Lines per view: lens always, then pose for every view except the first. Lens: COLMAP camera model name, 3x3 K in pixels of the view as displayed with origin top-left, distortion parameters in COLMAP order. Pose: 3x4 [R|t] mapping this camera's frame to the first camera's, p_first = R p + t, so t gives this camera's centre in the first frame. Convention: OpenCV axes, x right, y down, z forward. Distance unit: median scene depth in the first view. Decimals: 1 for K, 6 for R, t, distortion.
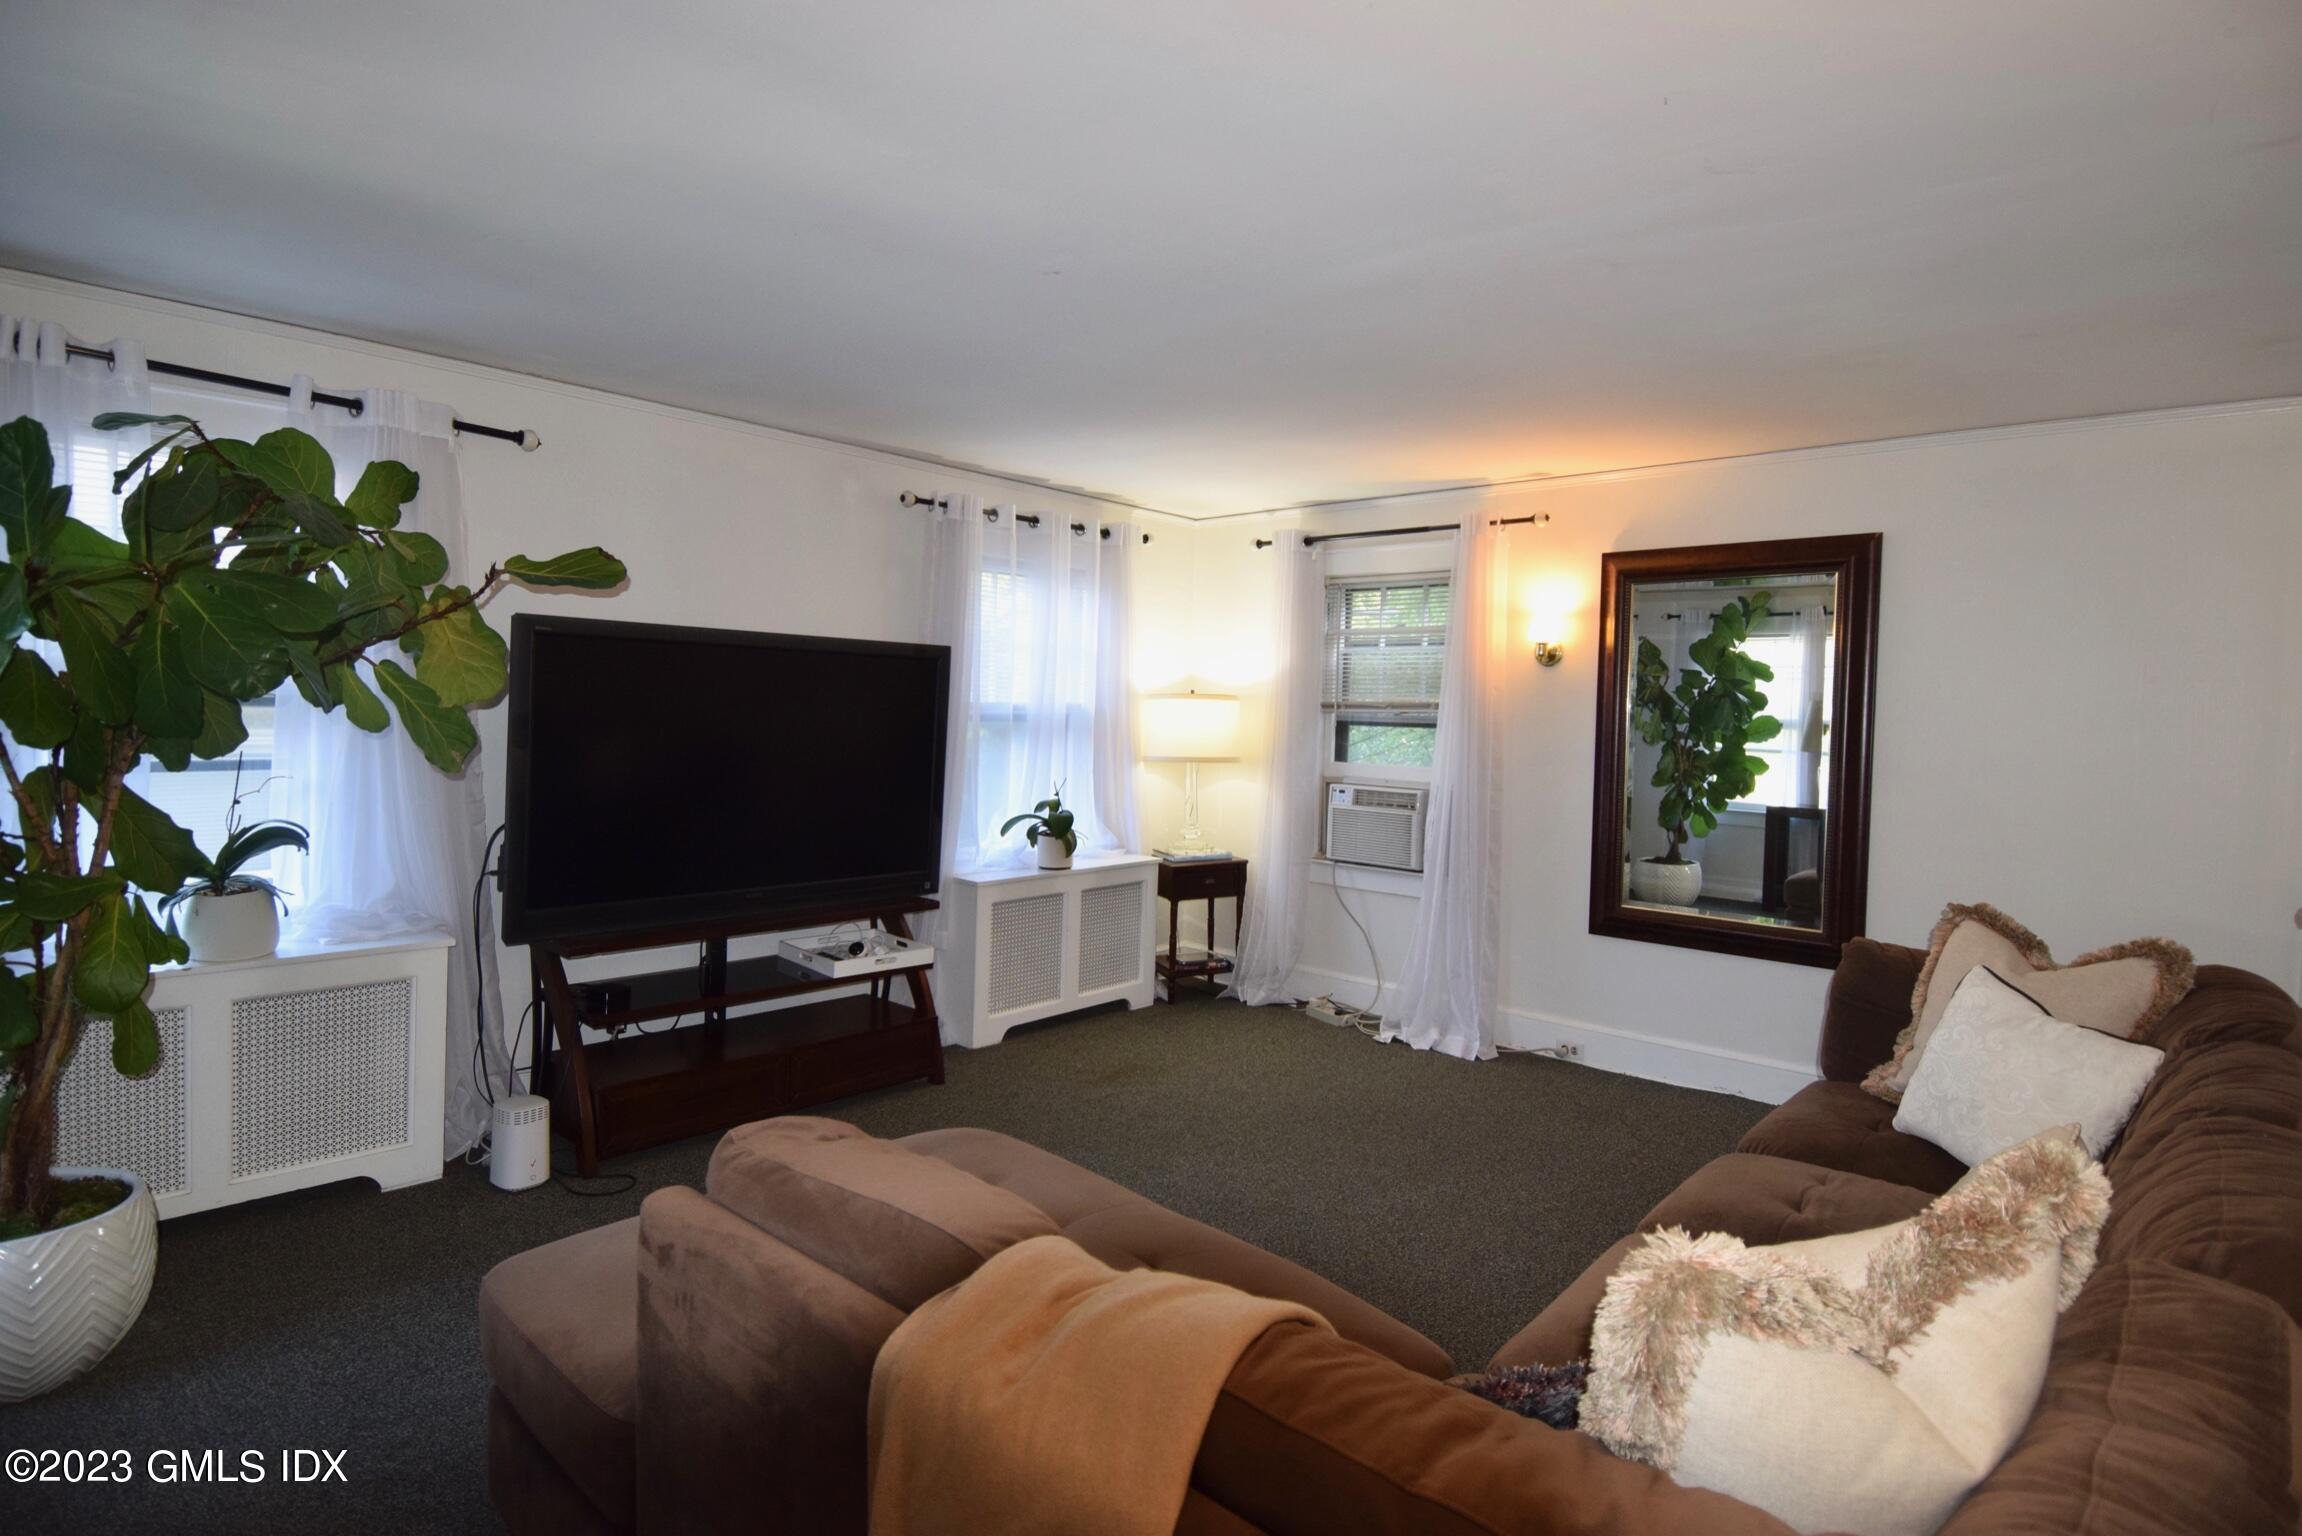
lens RADIAL K [[1201.3, 0, 1157.9], [0, 1201.3, 741.5], [0, 0, 1]] dist [0.058989, -0.058144]
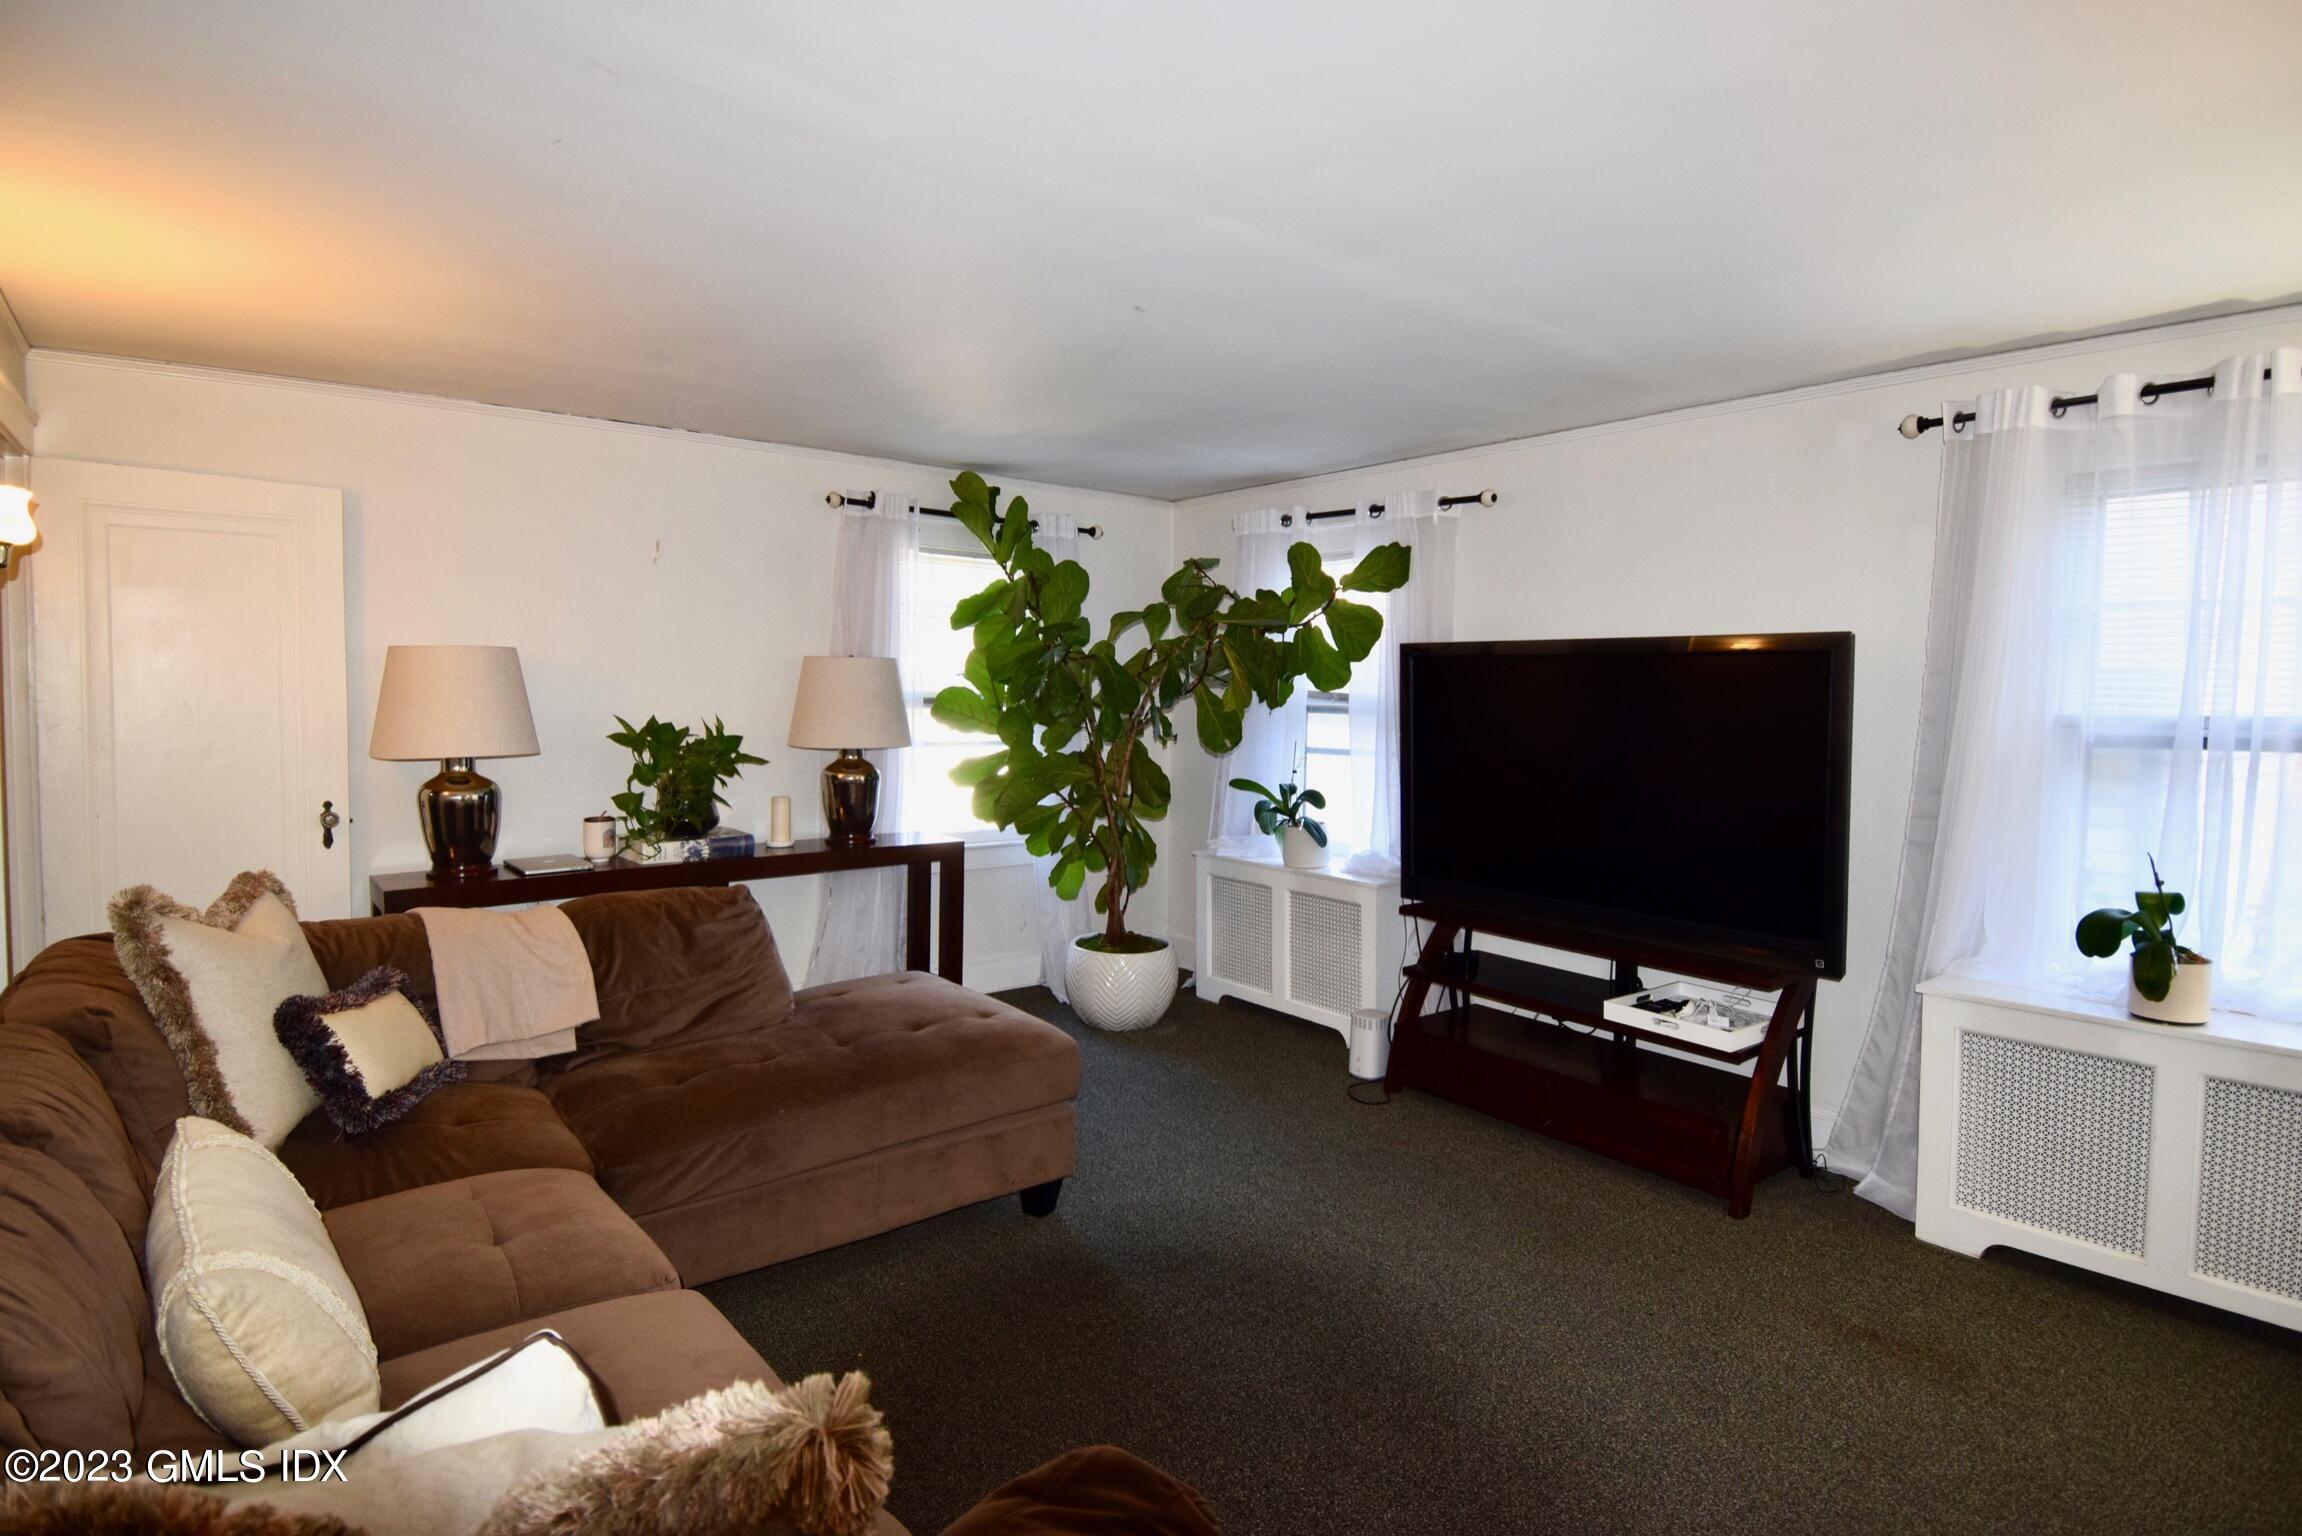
lens RADIAL K [[1201.3, 0, 1157.9], [0, 1201.3, 741.5], [0, 0, 1]] dist [0.058989, -0.058144]
pose [[-0.150874, 0.005833, -0.988536, 0.615845], [-0.053513, 0.998468, 0.014059, -0.003624], [0.987103, 0.055021, -0.150331, 0.737670]]
